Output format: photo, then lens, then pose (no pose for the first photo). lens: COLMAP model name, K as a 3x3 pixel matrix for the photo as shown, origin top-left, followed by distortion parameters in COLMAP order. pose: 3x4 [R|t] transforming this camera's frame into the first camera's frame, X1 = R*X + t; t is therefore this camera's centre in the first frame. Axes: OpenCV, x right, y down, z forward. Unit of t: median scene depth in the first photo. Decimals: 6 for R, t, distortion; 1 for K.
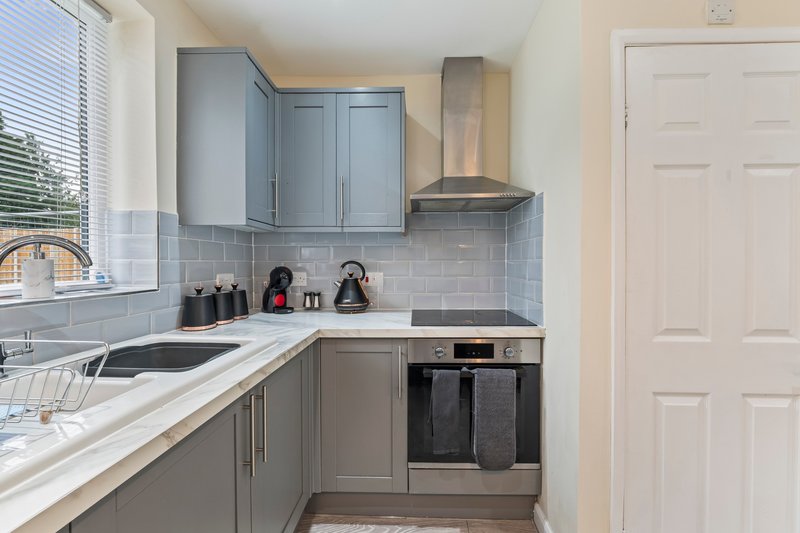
lens RADIAL K [[332.3, 0, 400.0], [0, 332.3, 266.5], [0, 0, 1]] dist [-0.005751, -0.000030]
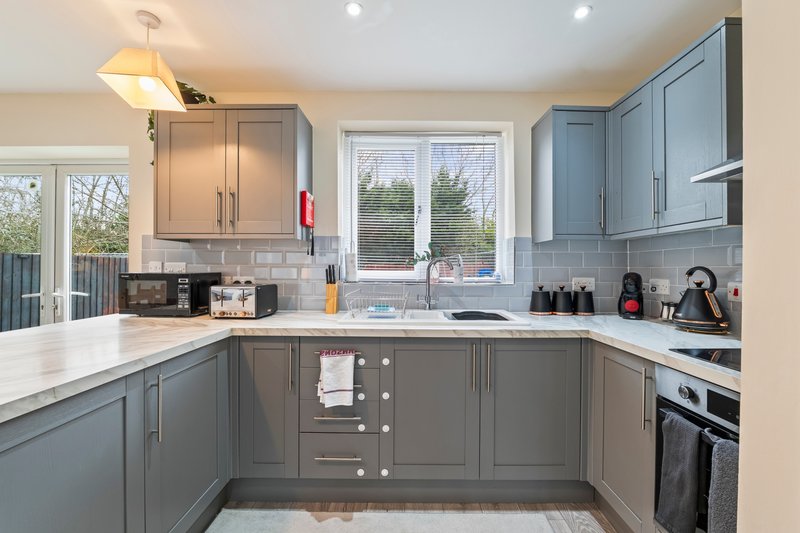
lens RADIAL K [[321.0, 0, 400.0], [0, 321.0, 266.5], [0, 0, 1]] dist [-0.015477, 0.000043]
pose [[0.032706, -0.004027, -0.999457, 0.628224], [-0.016651, 0.999851, -0.004573, -0.001774], [0.999326, 0.016792, 0.032634, 0.286276]]
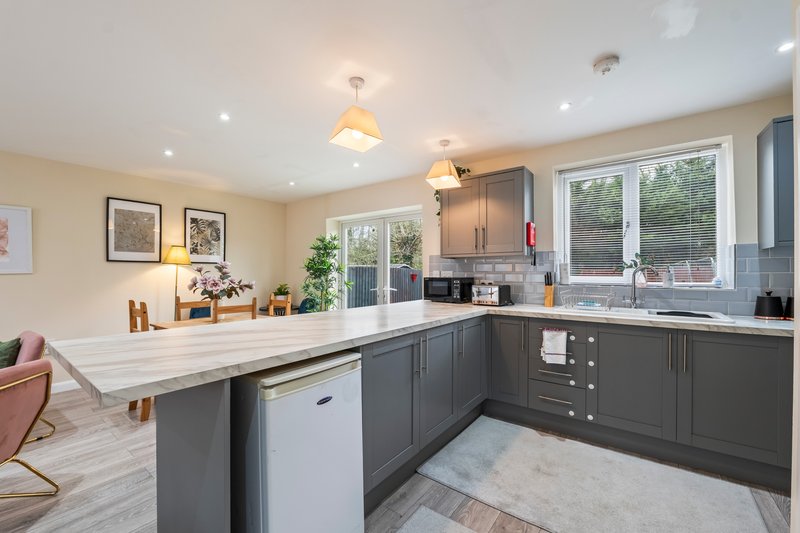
lens RADIAL K [[326.4, 0, 398.9], [0, 326.4, 270.1], [0, 0, 1]] dist [-0.012215, 0.000495]
pose [[-0.561032, -0.009633, -0.827738, 1.227676], [-0.011953, 0.999922, -0.003536, -0.003470], [0.827708, 0.007911, -0.561103, 0.368715]]
